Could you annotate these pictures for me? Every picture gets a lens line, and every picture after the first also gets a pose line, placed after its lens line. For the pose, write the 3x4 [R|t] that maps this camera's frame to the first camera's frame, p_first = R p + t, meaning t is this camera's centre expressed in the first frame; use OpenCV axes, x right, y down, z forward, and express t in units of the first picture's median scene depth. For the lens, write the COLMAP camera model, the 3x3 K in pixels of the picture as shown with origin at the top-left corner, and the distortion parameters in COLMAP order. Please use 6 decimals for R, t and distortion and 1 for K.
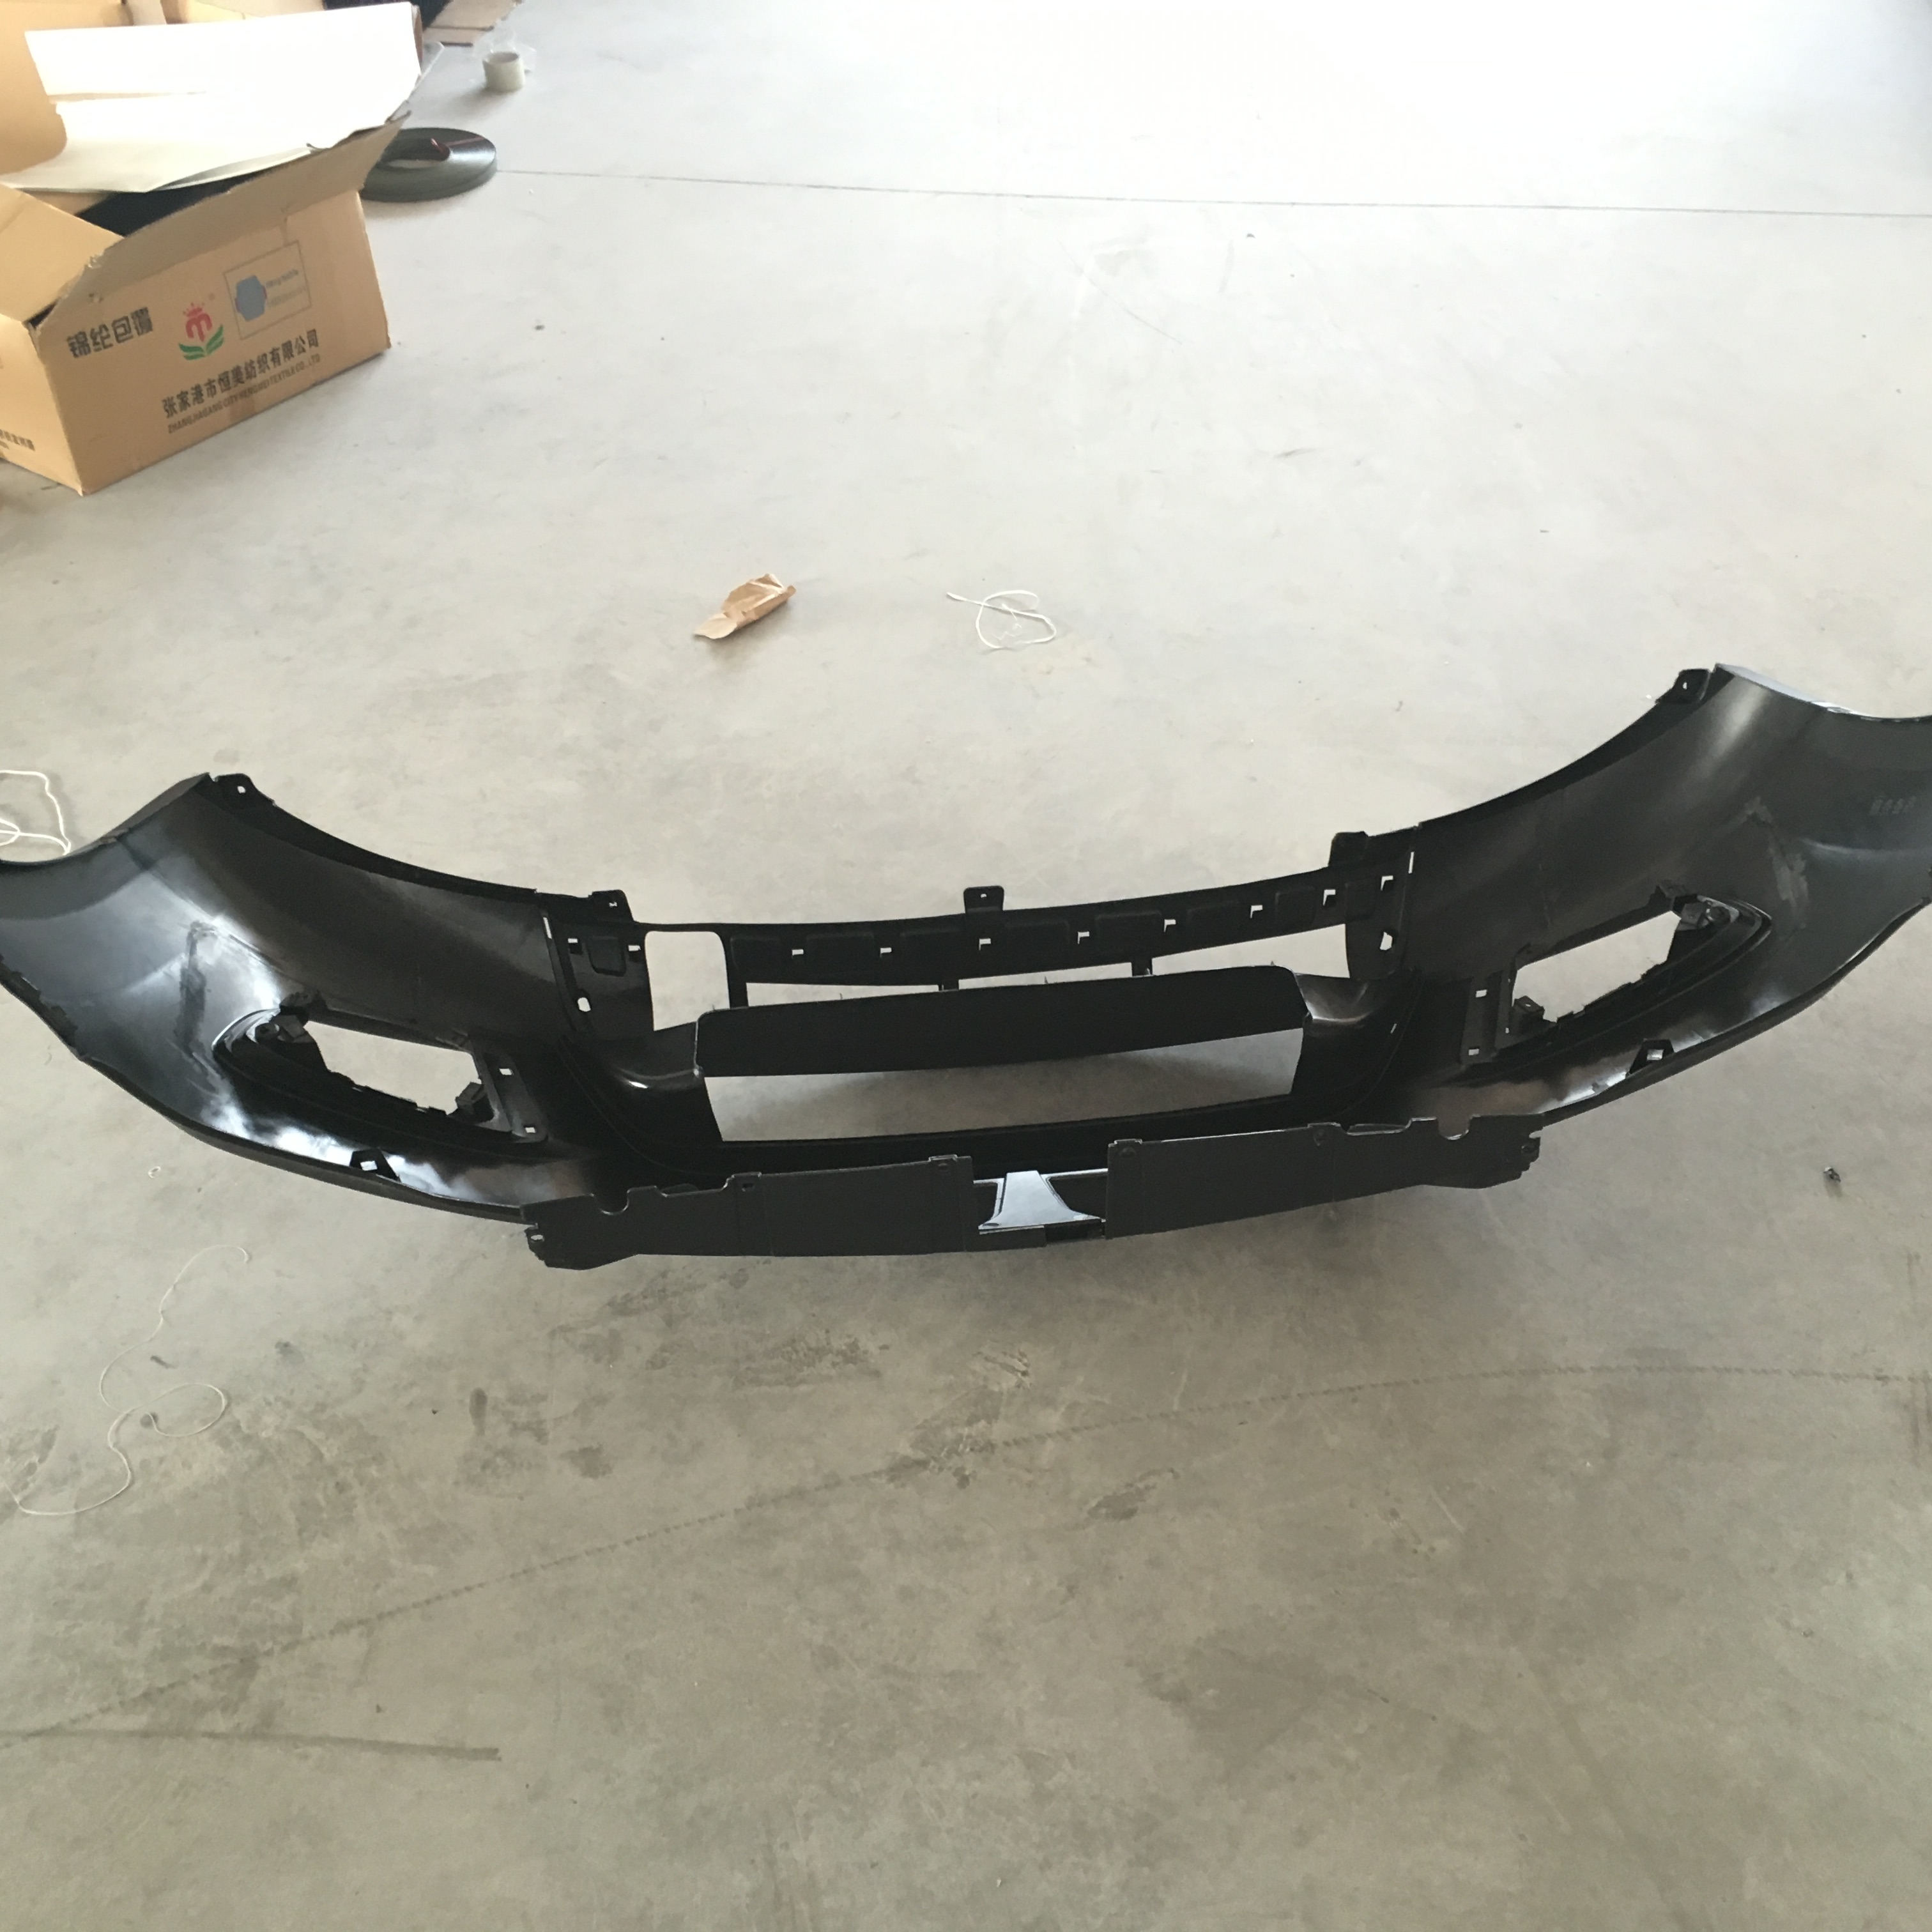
lens RADIAL K [[2174.5, 0, 974.0], [0, 2174.5, 974.6], [0, 0, 1]] dist [0.082294, -0.113093]
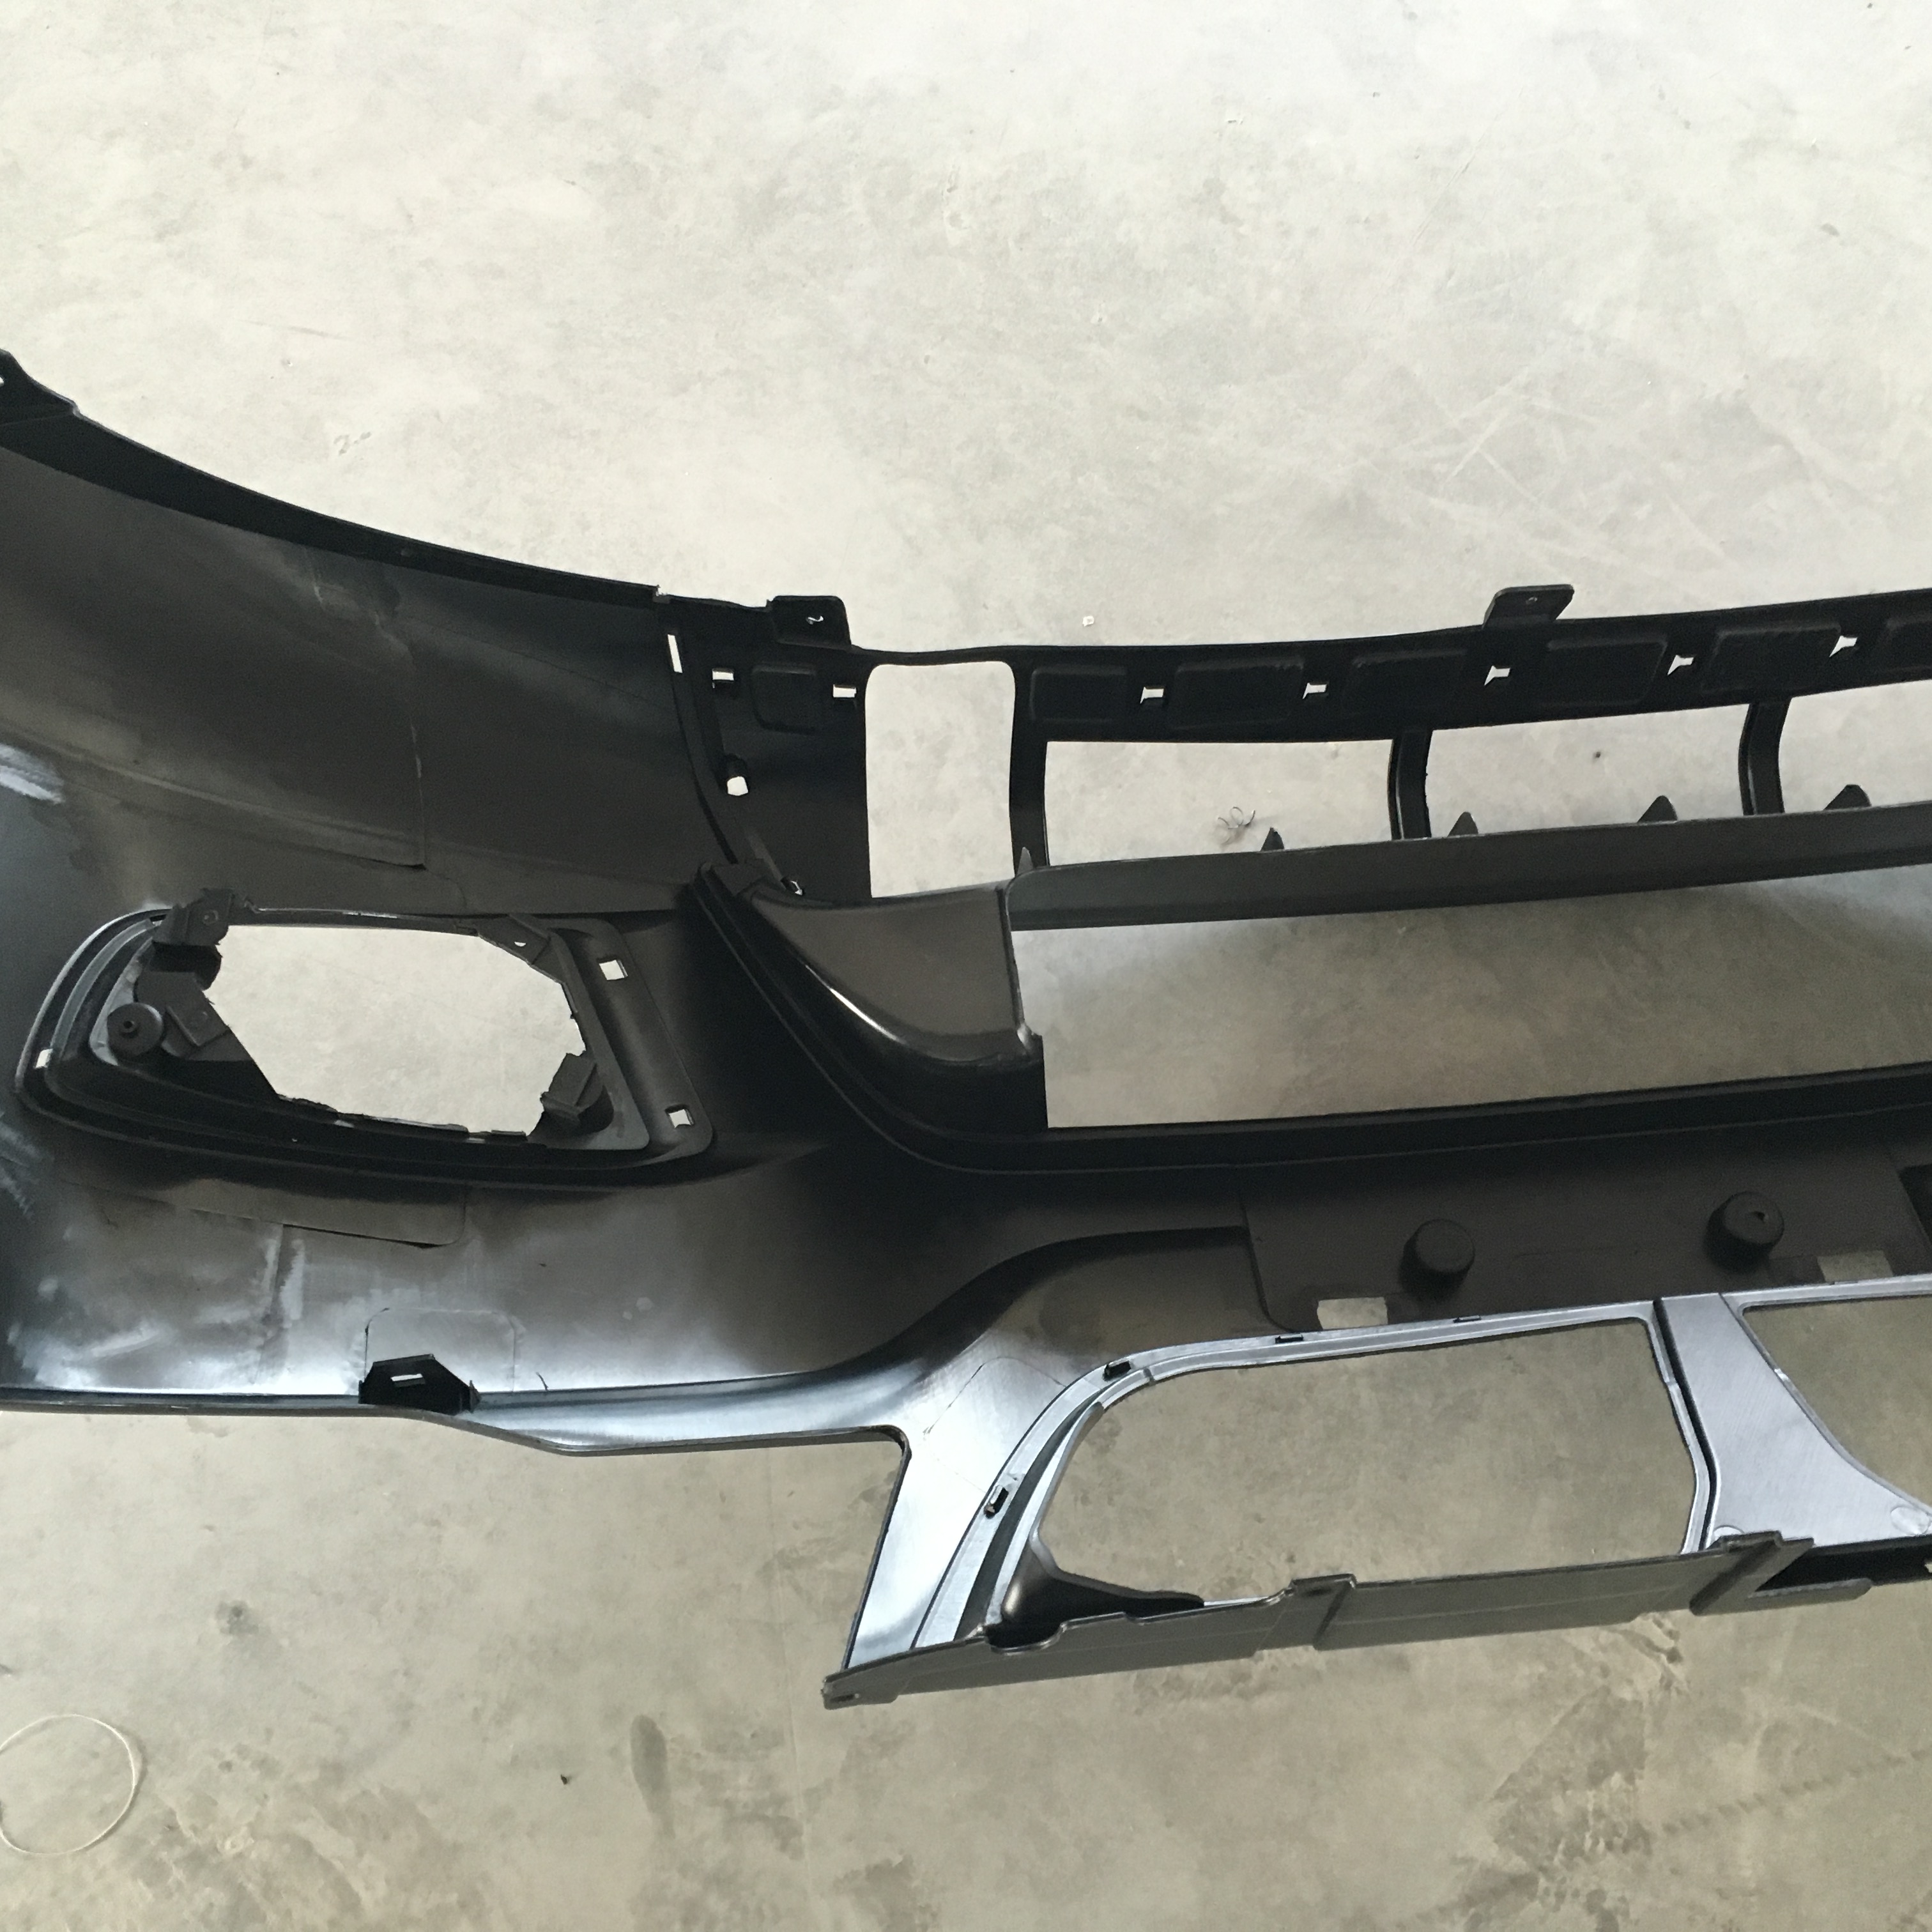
lens RADIAL K [[2174.5, 0, 974.0], [0, 2174.5, 974.6], [0, 0, 1]] dist [0.082294, -0.113093]
pose [[0.993042, -0.007355, 0.117529, -0.210036], [-0.040612, 0.915428, 0.400427, -0.179941], [-0.110534, -0.402414, 0.908760, 0.597925]]
